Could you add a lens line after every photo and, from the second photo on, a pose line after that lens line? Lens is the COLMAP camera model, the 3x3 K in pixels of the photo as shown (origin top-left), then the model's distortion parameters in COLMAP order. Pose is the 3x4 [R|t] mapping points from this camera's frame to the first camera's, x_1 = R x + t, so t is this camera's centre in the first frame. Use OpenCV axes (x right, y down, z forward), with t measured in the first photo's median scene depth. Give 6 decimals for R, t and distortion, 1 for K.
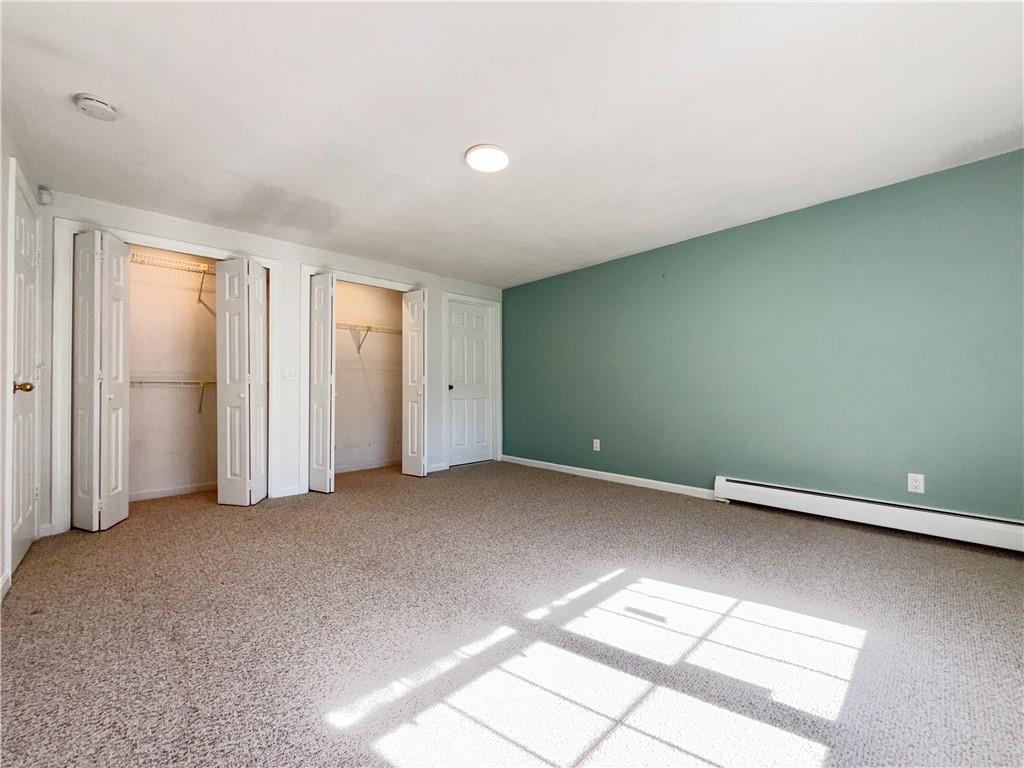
lens RADIAL K [[409.3, 0, 512.0], [0, 409.3, 384.0], [0, 0, 1]] dist [-0.001205, -0.000148]
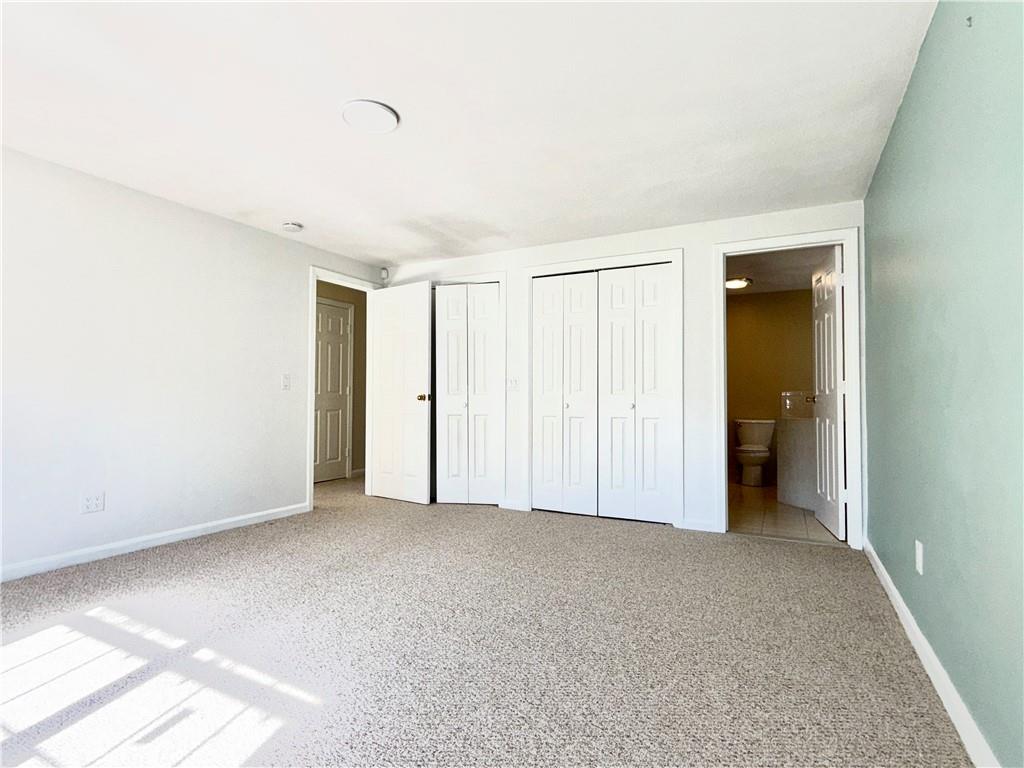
lens RADIAL K [[523.0, 0, 512.0], [0, 523.0, 384.0], [0, 0, 1]] dist [-0.003317, -0.000853]
pose [[0.323987, -0.024858, -0.945735, 1.241145], [0.007598, 0.999691, -0.023673, 0.009700], [0.946031, 0.000484, 0.324075, 1.155903]]
